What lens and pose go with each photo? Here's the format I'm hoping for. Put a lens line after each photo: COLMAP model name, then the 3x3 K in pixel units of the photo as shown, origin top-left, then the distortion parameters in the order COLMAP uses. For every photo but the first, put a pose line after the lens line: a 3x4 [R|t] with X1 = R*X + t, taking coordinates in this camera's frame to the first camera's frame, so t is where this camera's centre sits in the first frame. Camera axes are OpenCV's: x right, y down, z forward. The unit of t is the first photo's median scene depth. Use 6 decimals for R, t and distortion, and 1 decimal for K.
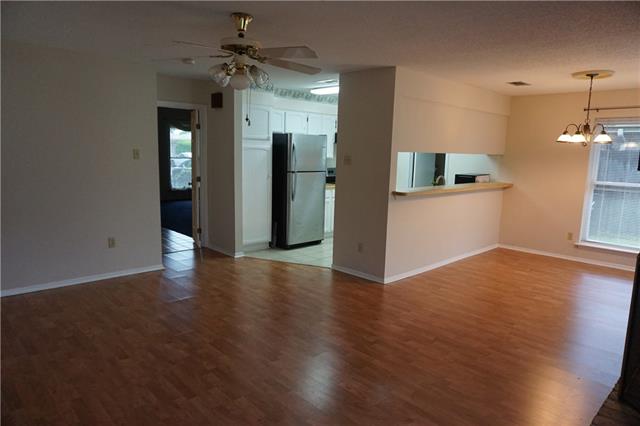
lens RADIAL K [[430.6, 0, 320.2], [0, 430.6, 214.0], [0, 0, 1]] dist [-0.036981, 0.006849]
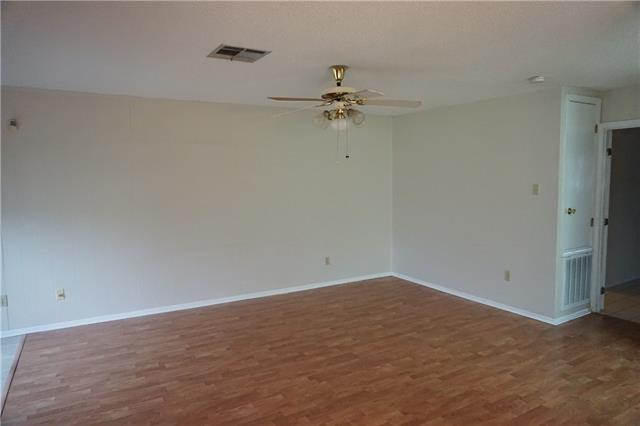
lens RADIAL K [[430.6, 0, 322.1], [0, 430.6, 215.5], [0, 0, 1]] dist [-0.036981, 0.006849]
pose [[-0.234236, 0.069787, -0.969672, 0.779664], [-0.141081, 0.984422, 0.104929, -0.156666], [0.961888, 0.161381, -0.220742, 1.030525]]
